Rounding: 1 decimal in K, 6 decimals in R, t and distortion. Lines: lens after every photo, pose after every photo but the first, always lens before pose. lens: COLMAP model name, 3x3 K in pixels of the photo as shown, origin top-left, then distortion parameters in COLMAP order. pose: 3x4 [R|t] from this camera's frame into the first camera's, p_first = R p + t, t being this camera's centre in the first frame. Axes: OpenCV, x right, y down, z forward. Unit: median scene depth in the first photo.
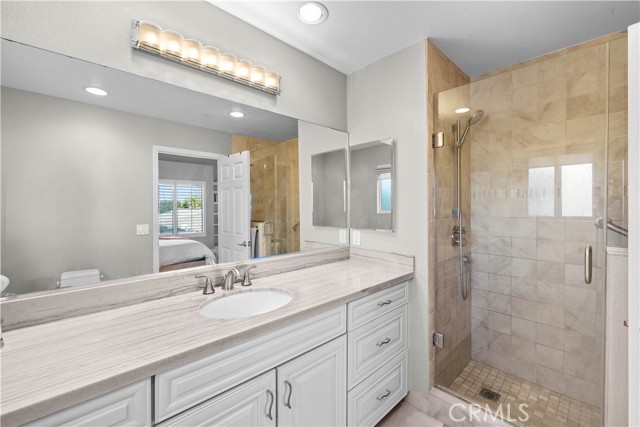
lens RADIAL K [[265.4, 0, 321.3], [0, 265.4, 208.9], [0, 0, 1]] dist [0.000557, -0.000218]
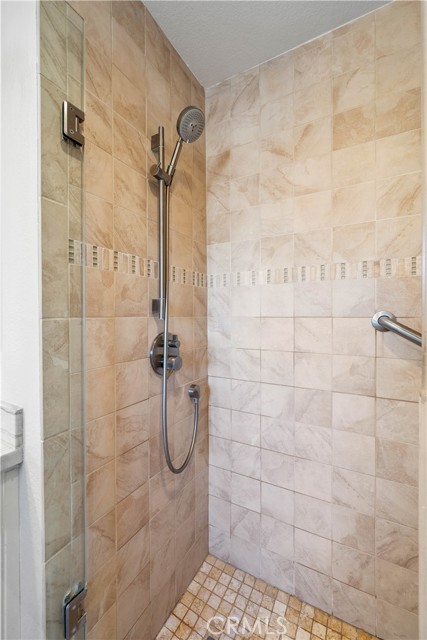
lens RADIAL K [[265.4, 0, 213.4], [0, 265.4, 319.0], [0, 0, 1]] dist [0.000557, -0.000218]
pose [[0.953773, -0.005811, 0.300473, 0.446061], [0.007249, 0.999967, -0.003672, 0.039309], [-0.300442, 0.005681, 0.953783, 0.470071]]
